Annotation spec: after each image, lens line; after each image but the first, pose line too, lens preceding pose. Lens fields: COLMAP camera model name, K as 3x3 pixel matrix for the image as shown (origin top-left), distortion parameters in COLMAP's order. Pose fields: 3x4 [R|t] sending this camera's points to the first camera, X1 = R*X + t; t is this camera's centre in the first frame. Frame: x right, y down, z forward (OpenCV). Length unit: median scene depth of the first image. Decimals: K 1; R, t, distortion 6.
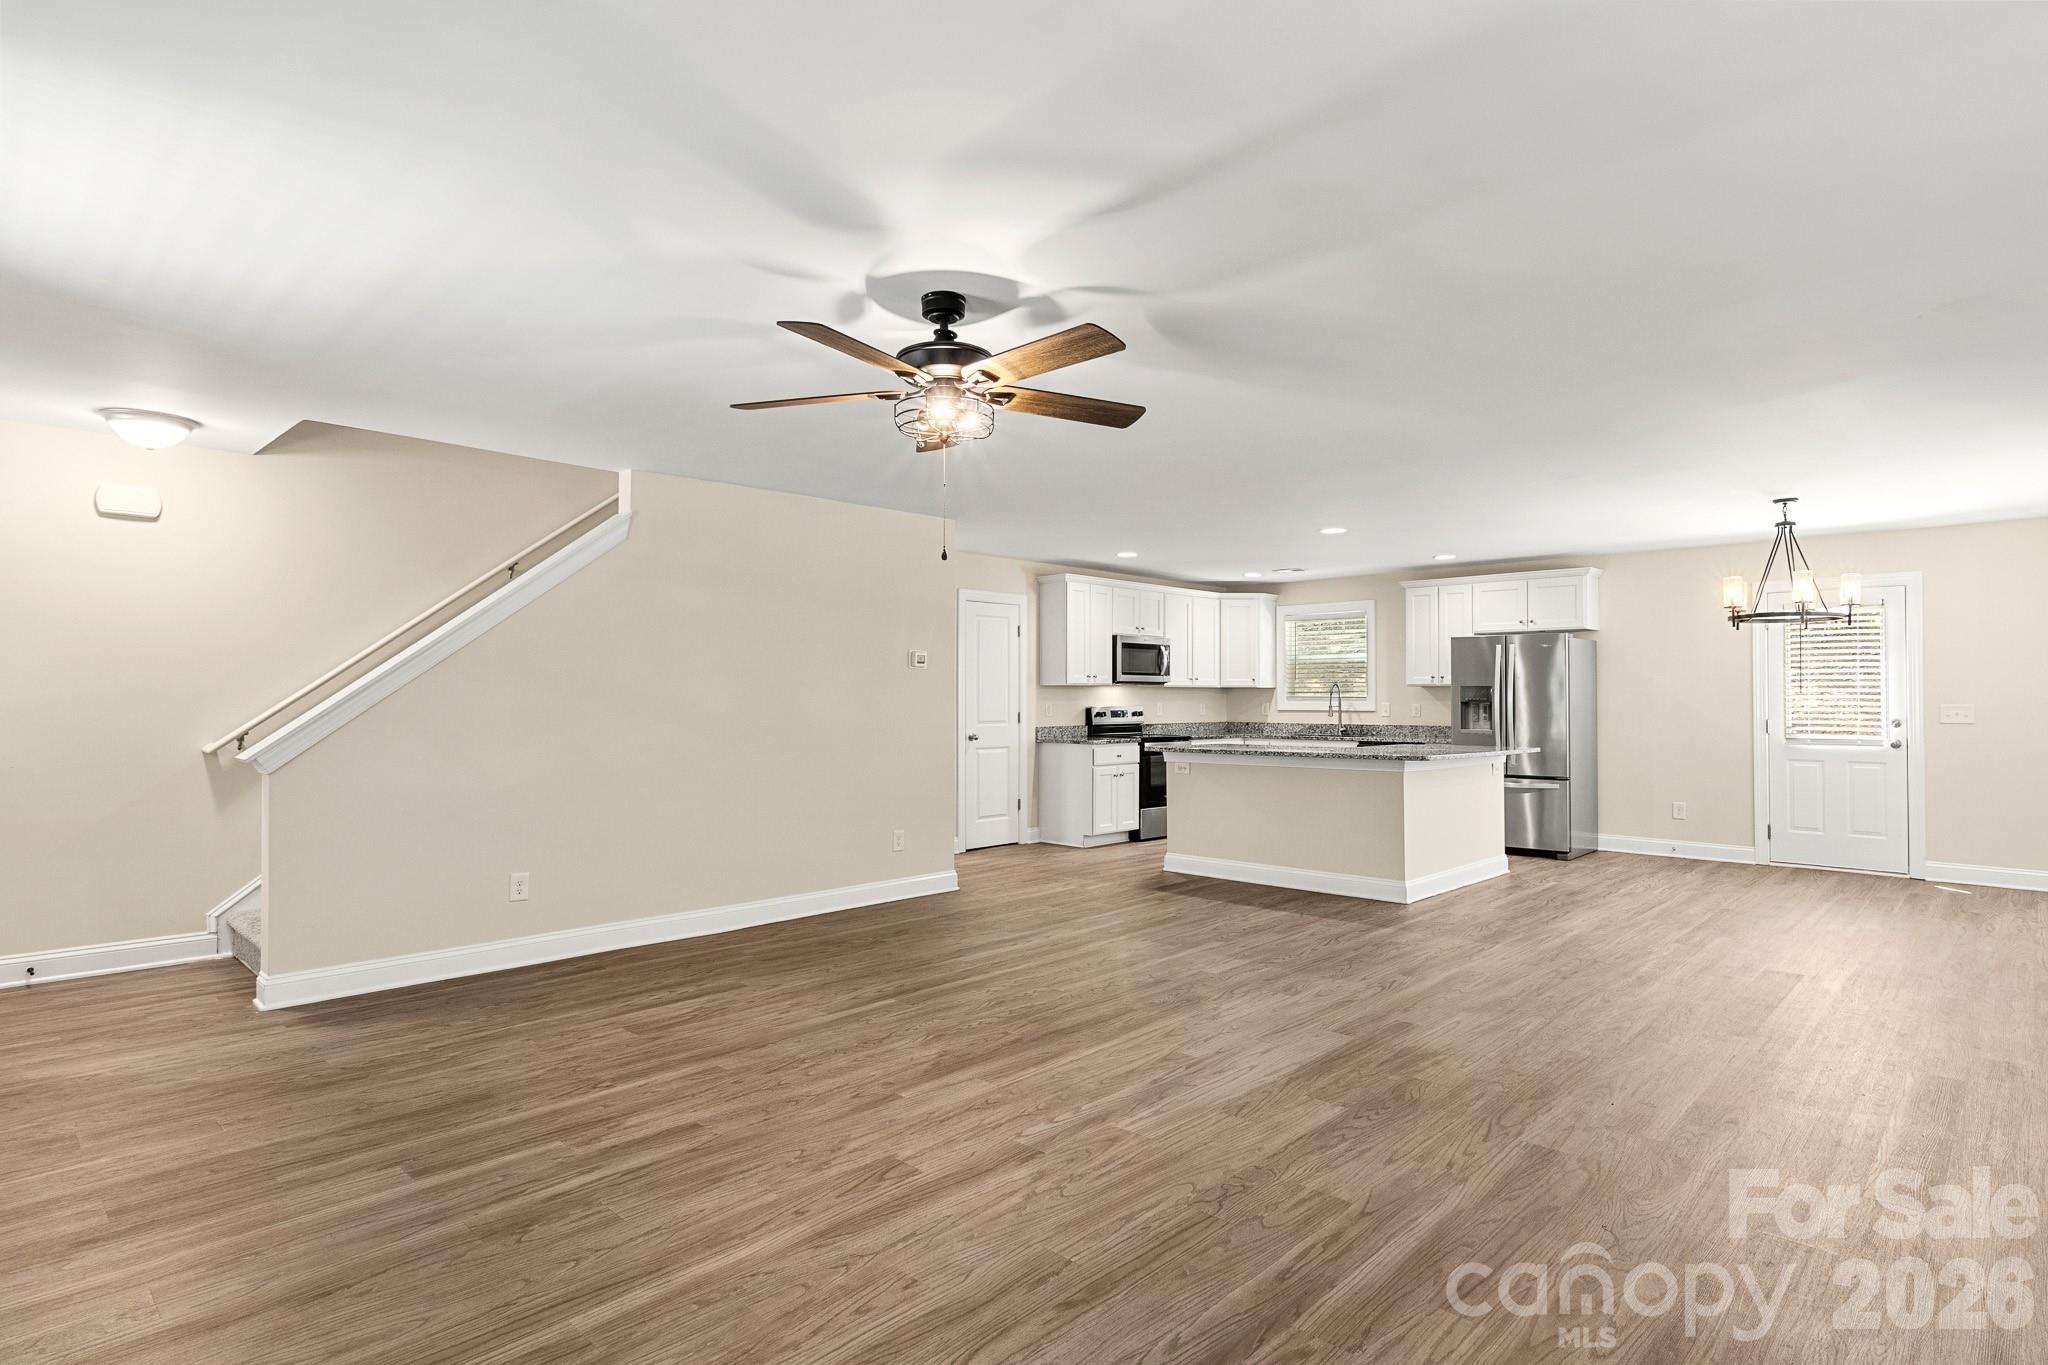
lens RADIAL K [[1066.4, 0, 1024.0], [0, 1066.4, 682.5], [0, 0, 1]] dist [0.000076, -0.000175]
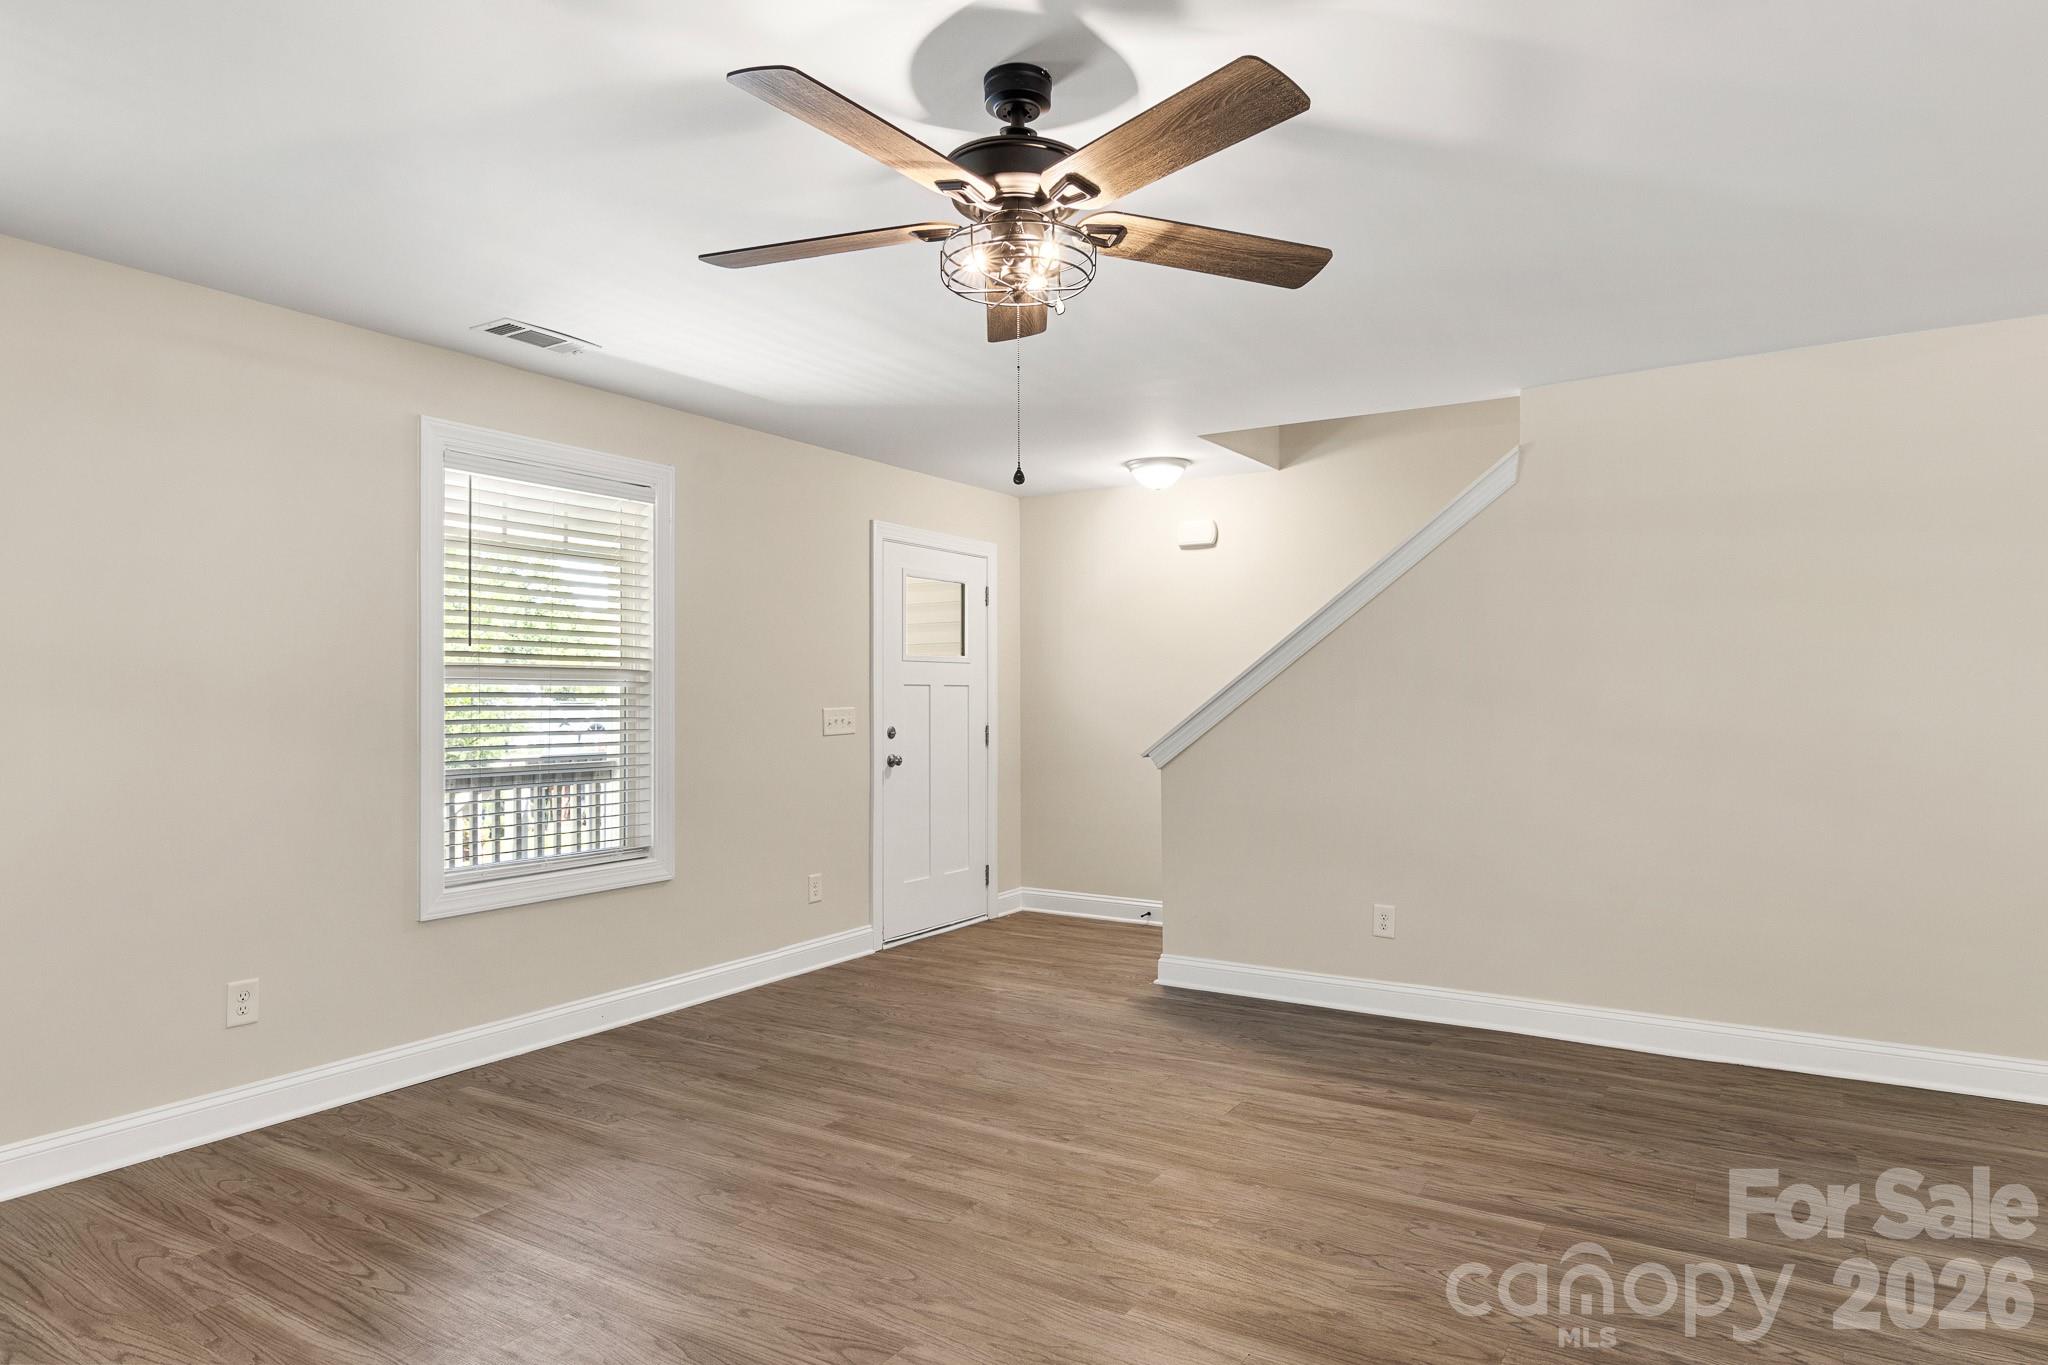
lens RADIAL K [[1175.7, 0, 1024.0], [0, 1175.7, 682.5], [0, 0, 1]] dist [-0.000975, -0.000344]
pose [[0.203392, -0.018203, -0.978928, 0.287344], [0.020017, 0.999695, -0.014431, 0.007533], [0.978893, -0.016660, 0.203695, 0.397767]]
